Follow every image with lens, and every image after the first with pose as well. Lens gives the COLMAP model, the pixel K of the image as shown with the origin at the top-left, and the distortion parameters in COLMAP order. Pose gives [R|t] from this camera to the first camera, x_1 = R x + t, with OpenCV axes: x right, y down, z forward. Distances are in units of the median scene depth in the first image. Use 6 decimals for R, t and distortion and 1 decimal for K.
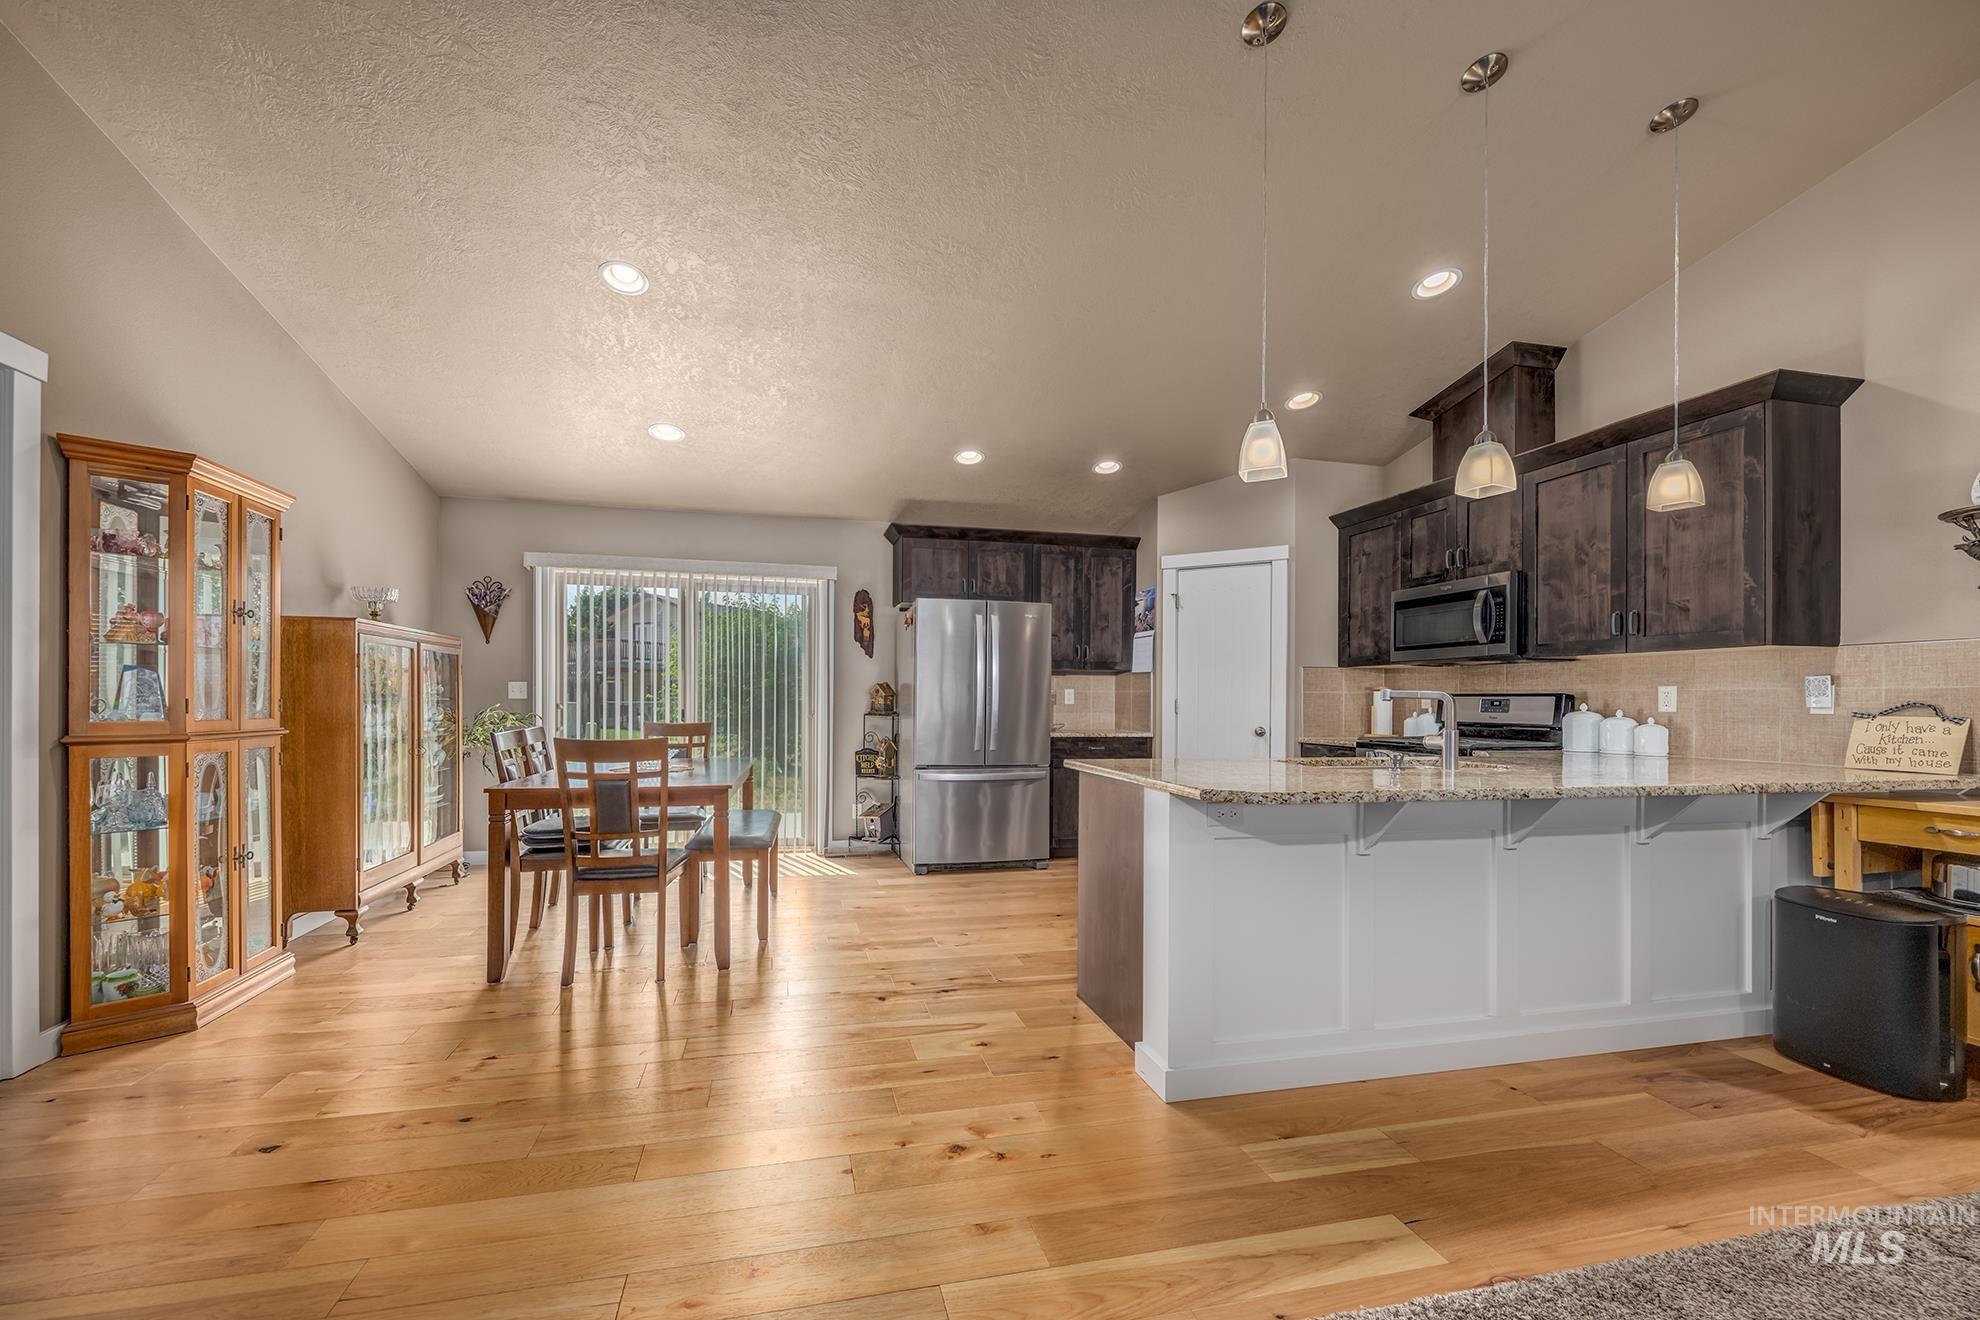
lens RADIAL K [[782.3, 0, 929.8], [0, 782.3, 698.5], [0, 0, 1]] dist [0.001987, -0.001251]
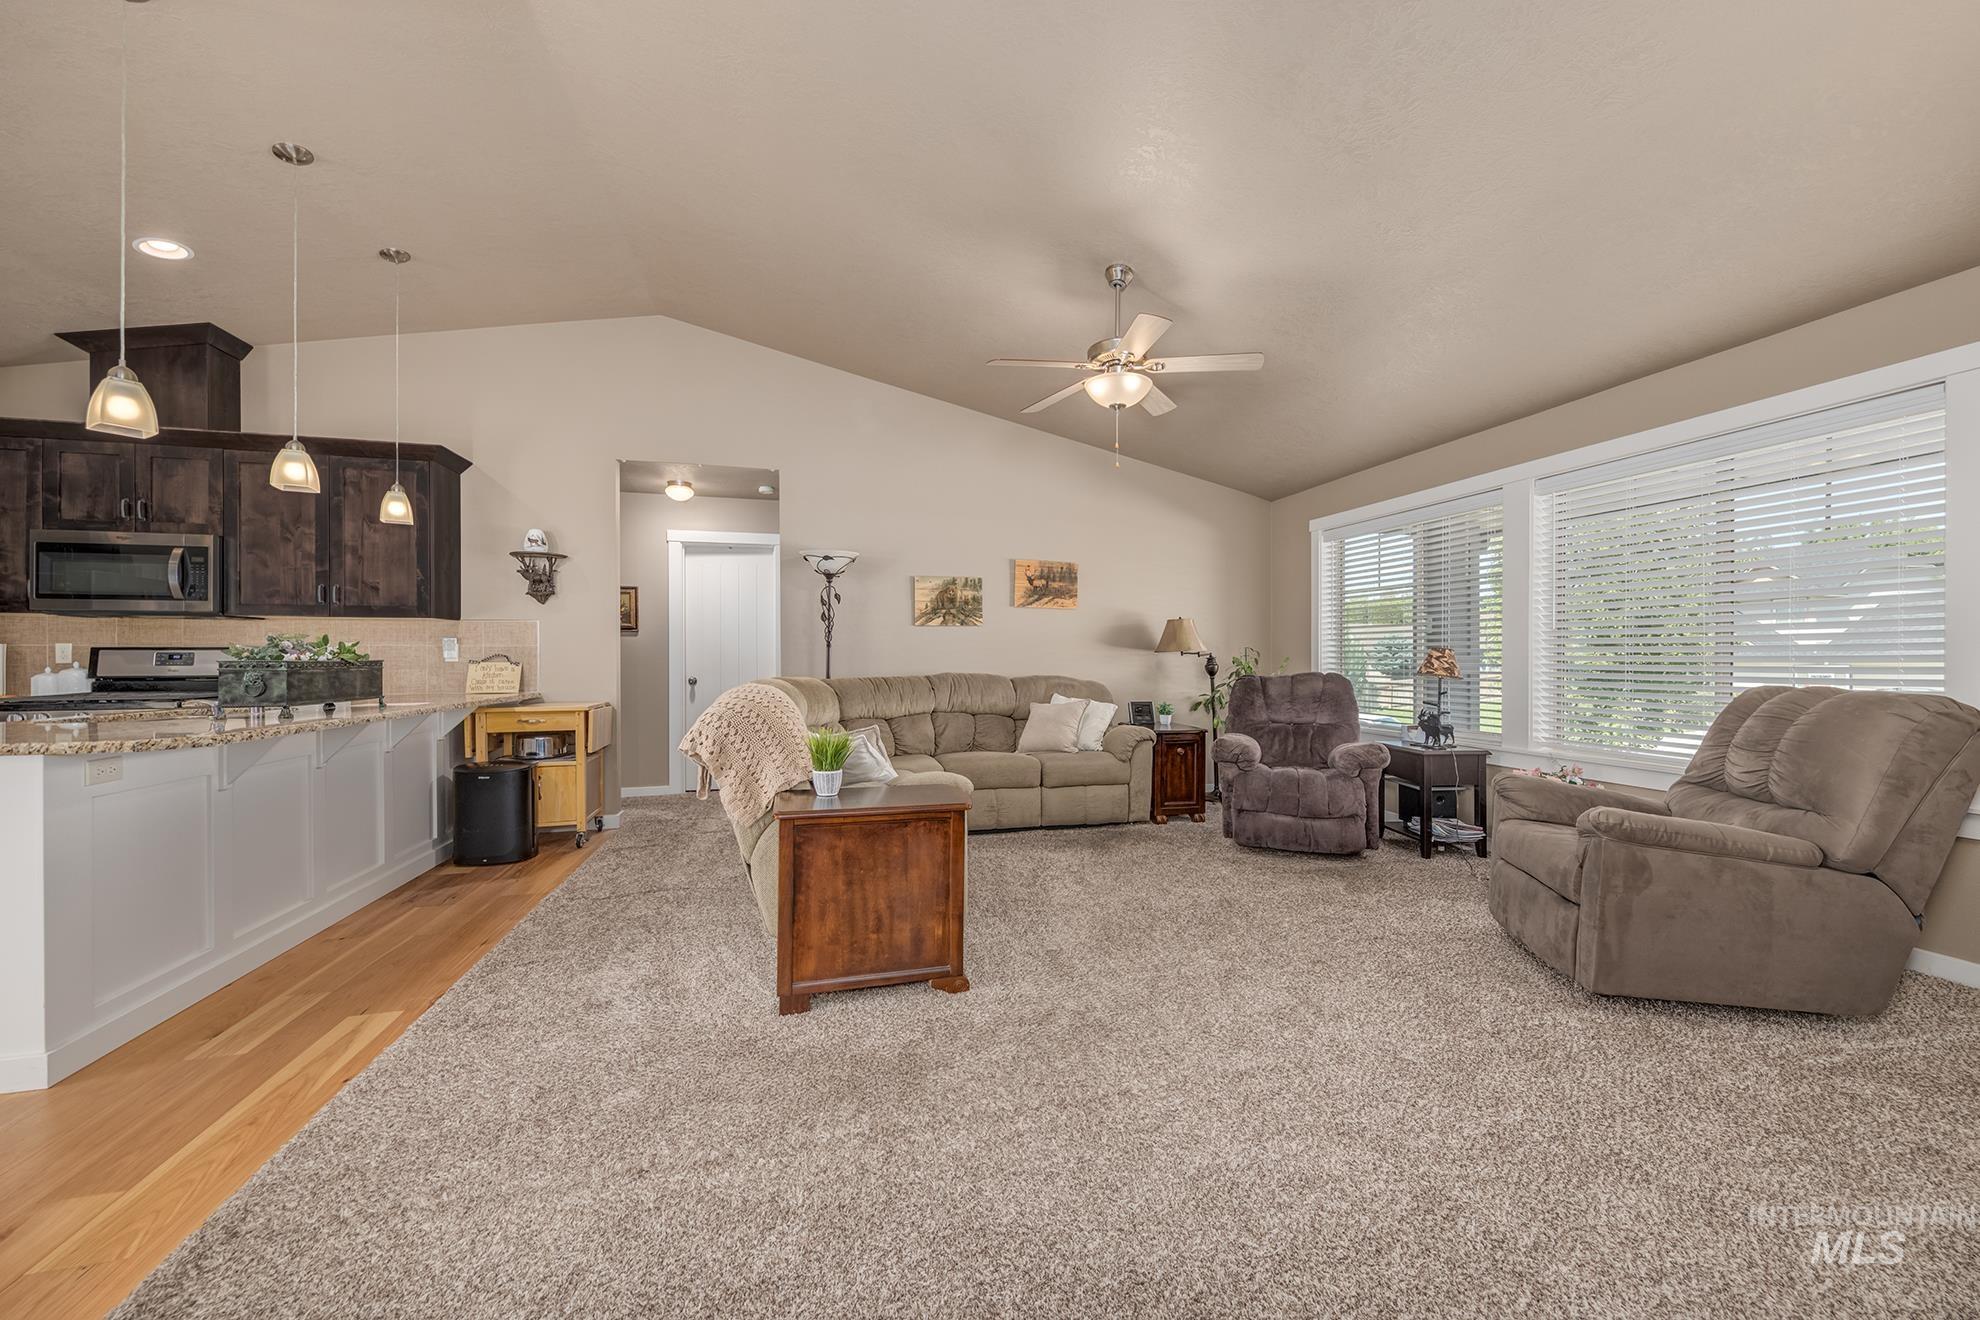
lens RADIAL K [[710.1, 0, 1022.1], [0, 710.1, 652.7], [0, 0, 1]] dist [-0.009006, 0.000328]
pose [[-0.081404, -0.001679, 0.996680, -0.282865], [-0.000967, 0.999998, 0.001606, -0.001142], [-0.996681, -0.000833, -0.081405, -0.039554]]
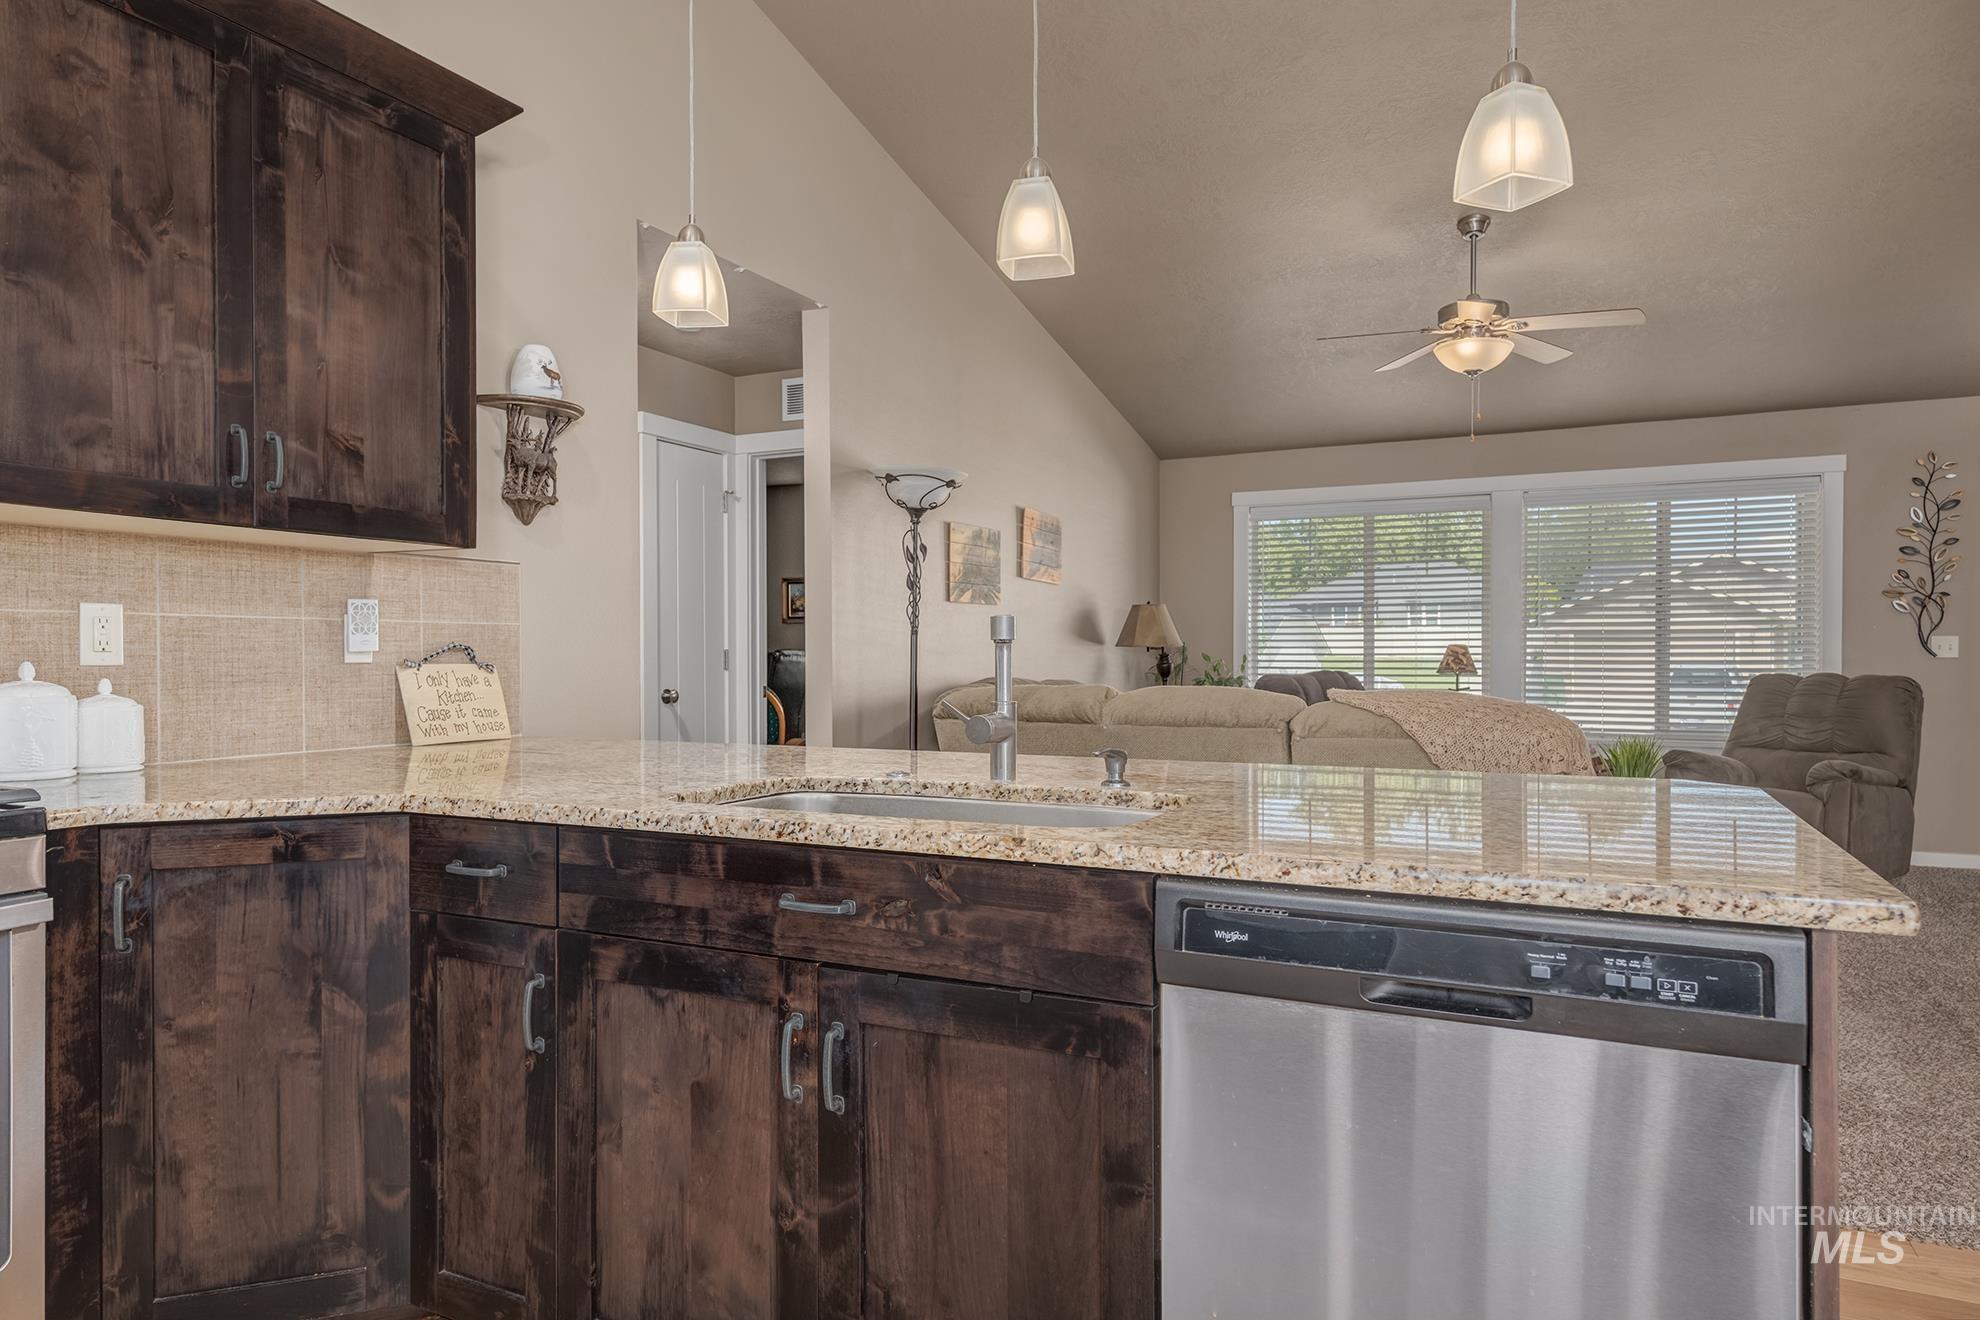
lens RADIAL K [[1189.1, 0, 1025.4], [0, 1189.1, 656.5], [0, 0, 1]] dist [0.021000, -0.001888]
pose [[-0.801506, -0.007448, 0.597940, 0.123048], [-0.005793, 0.999972, 0.004690, 0.005385], [-0.597958, 0.000295, -0.801527, 0.976727]]
